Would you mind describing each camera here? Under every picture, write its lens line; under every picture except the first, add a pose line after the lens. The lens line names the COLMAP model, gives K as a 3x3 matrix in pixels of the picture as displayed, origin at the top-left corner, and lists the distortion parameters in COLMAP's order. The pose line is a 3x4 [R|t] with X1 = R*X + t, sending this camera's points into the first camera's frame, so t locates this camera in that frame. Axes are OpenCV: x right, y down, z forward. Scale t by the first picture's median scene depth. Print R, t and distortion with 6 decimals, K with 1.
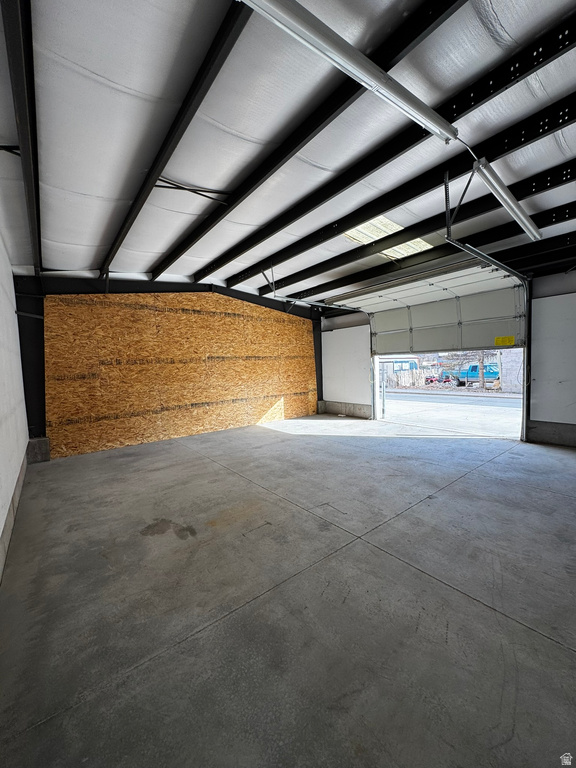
lens RADIAL K [[303.2, 0, 283.9], [0, 303.2, 386.1], [0, 0, 1]] dist [0.000285, -0.000973]
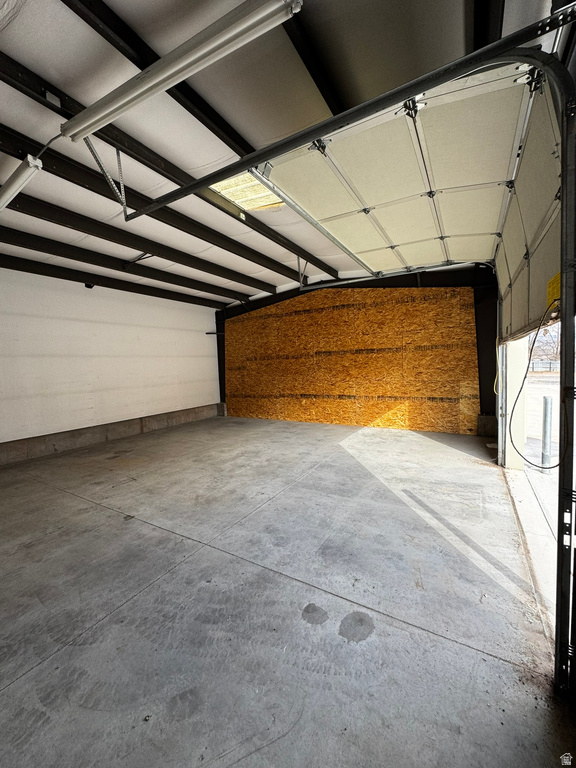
lens RADIAL K [[303.2, 0, 293.0], [0, 303.2, 384.7], [0, 0, 1]] dist [0.000285, -0.000973]
pose [[0.368698, 0.085430, -0.925615, 0.735816], [-0.039008, 0.996313, 0.076417, -0.062981], [0.928730, 0.007932, 0.370671, 0.552202]]
